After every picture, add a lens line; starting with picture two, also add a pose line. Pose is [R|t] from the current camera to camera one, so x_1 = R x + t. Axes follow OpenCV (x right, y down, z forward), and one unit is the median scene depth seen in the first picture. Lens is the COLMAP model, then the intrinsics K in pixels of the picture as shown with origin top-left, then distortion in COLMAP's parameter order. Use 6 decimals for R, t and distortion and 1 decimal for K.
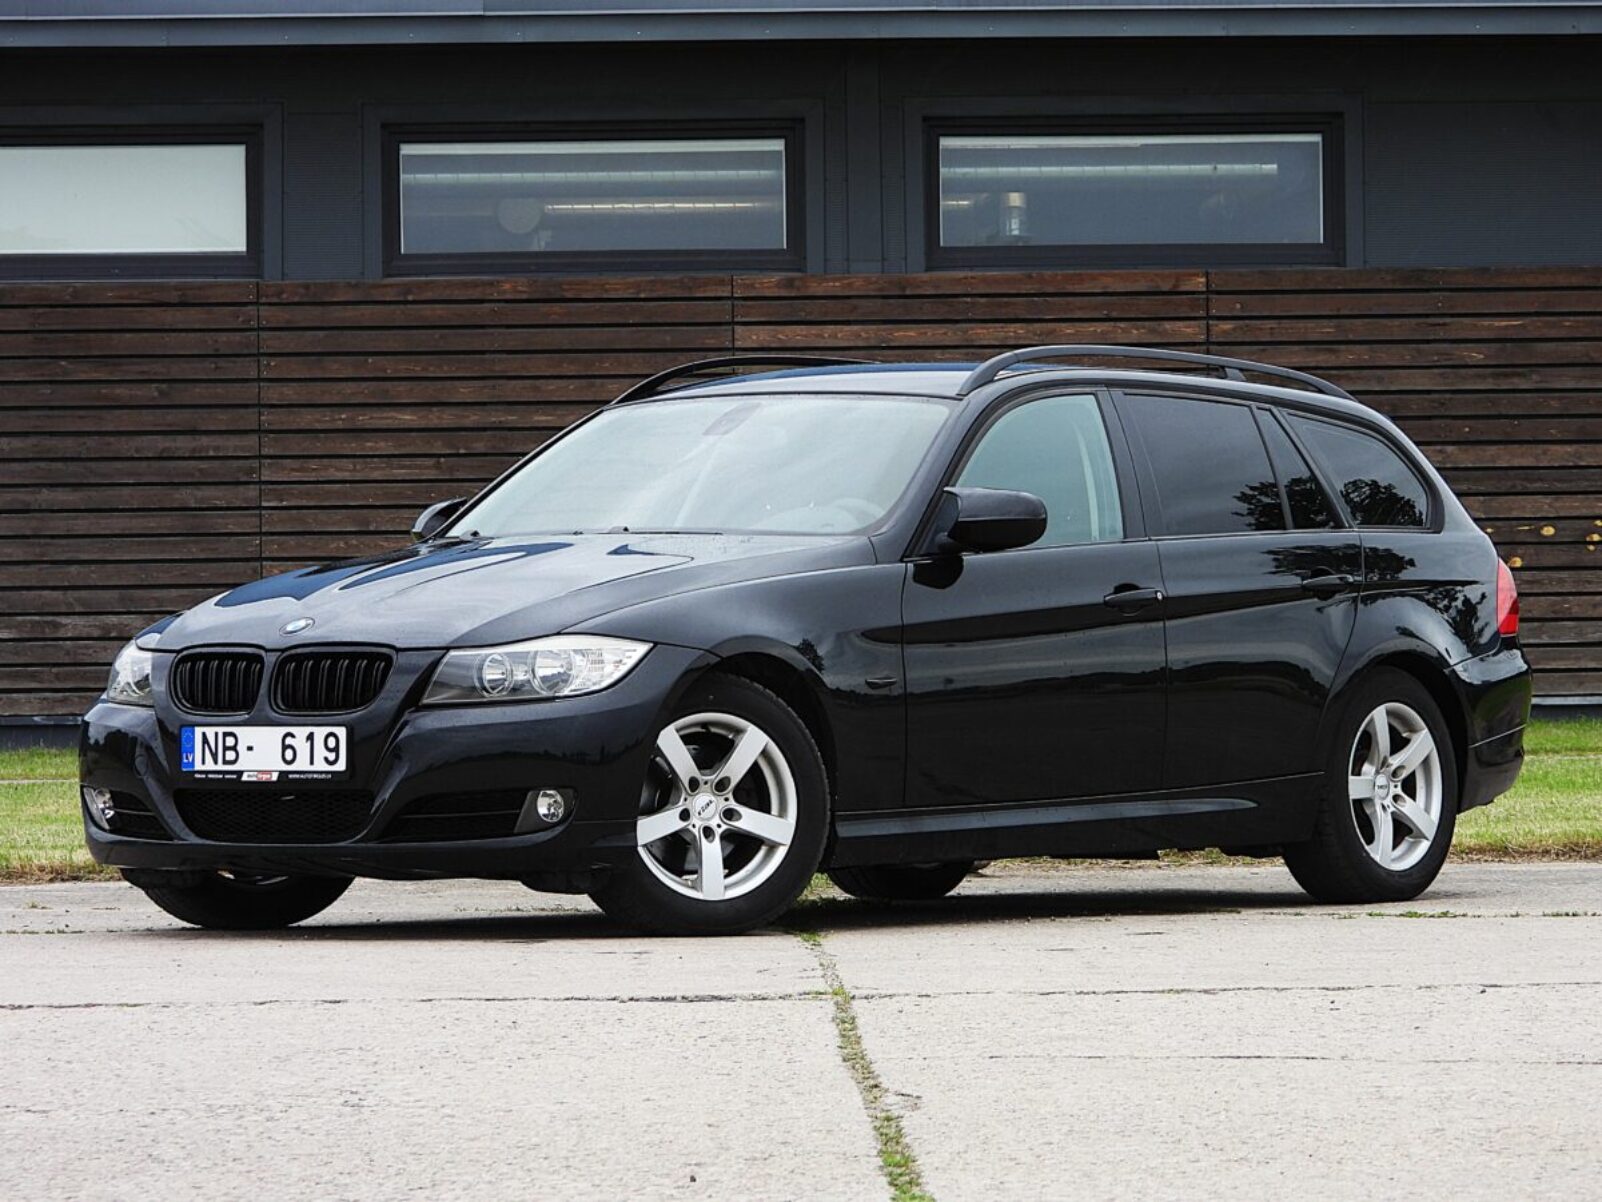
lens RADIAL K [[7997.4, 0, 803.1], [0, 7997.4, 599.8], [0, 0, 1]] dist [0.033956, 0.000000]
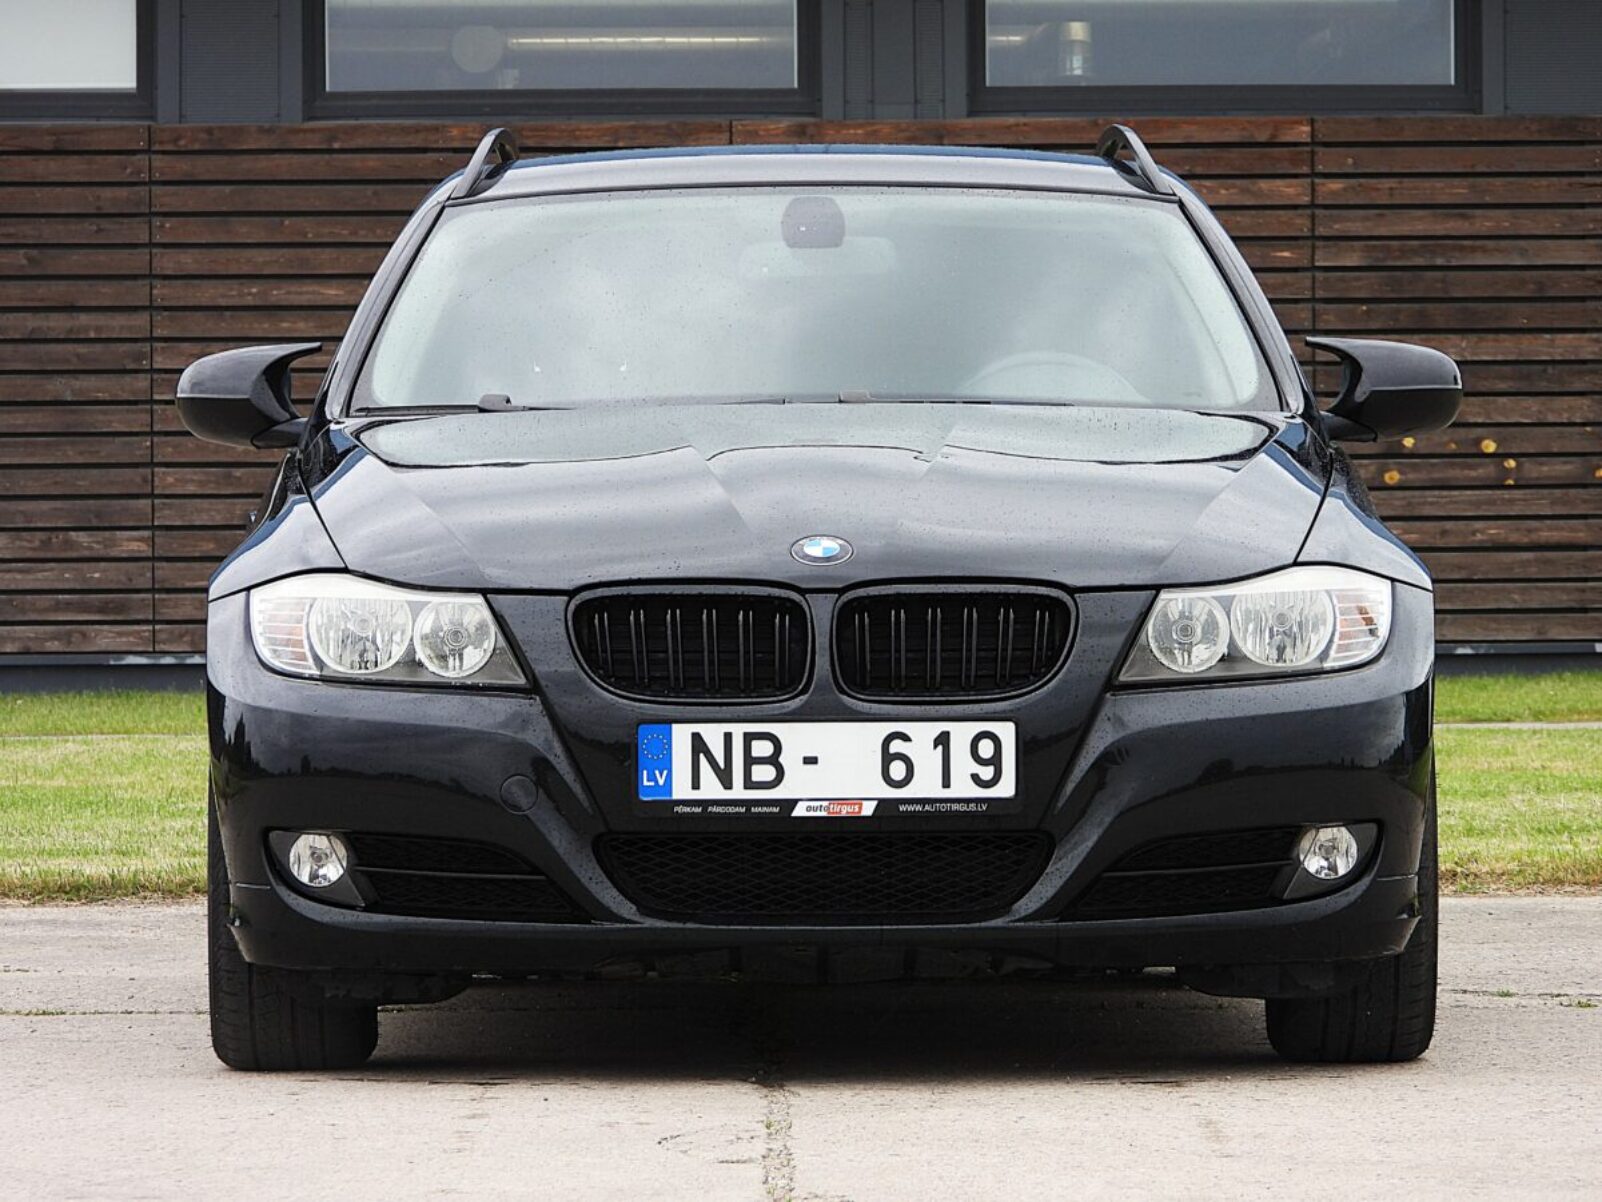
lens RADIAL K [[8803.8, 0, 797.5], [0, 8803.8, 600.6], [0, 0, 1]] dist [-0.026214, 0.000000]
pose [[0.999667, 0.004203, 0.025479, -0.024874], [-0.004436, 0.999949, 0.009081, 0.000334], [-0.025440, -0.009191, 0.999634, 0.100388]]
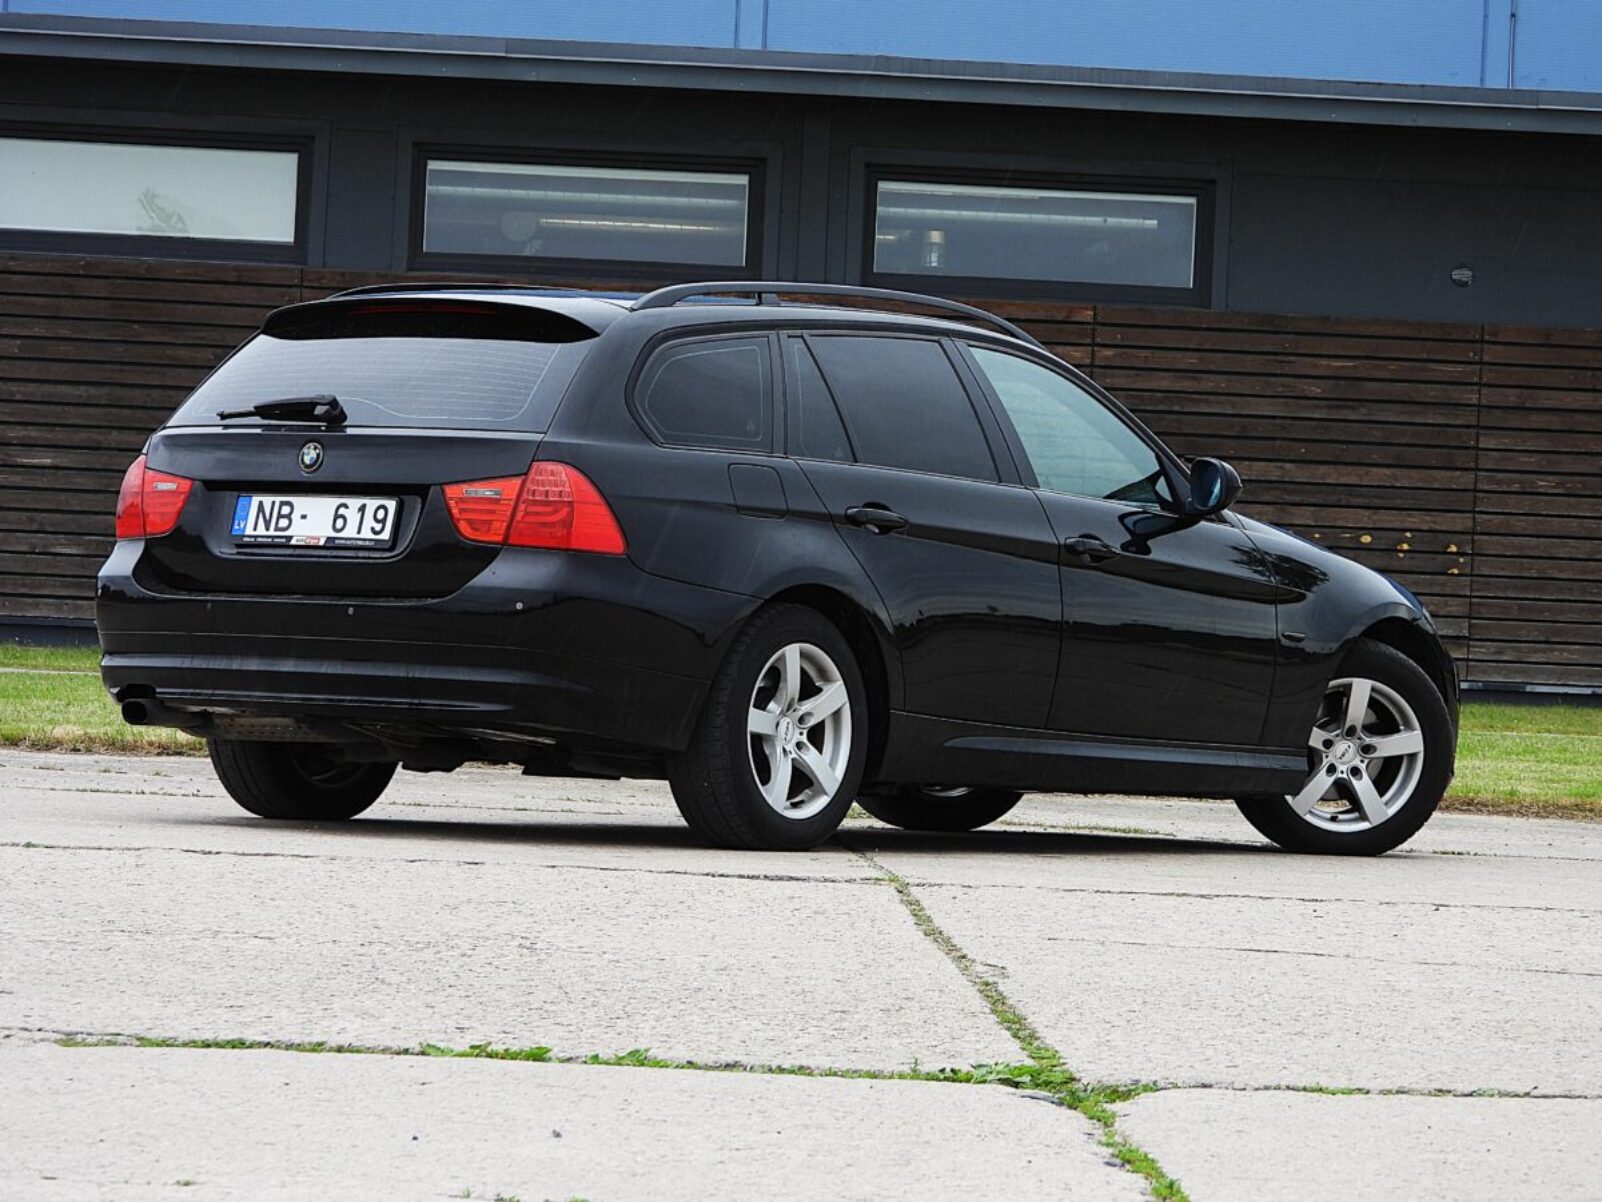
lens RADIAL K [[6675.4, 0, 802.5], [0, 6675.4, 603.4], [0, 0, 1]] dist [0.017151, 0.000000]
pose [[0.998186, 0.057920, 0.016422, -0.007051], [-0.058010, 0.998303, 0.005065, 0.000887], [-0.016101, -0.006008, 0.999852, 0.000443]]
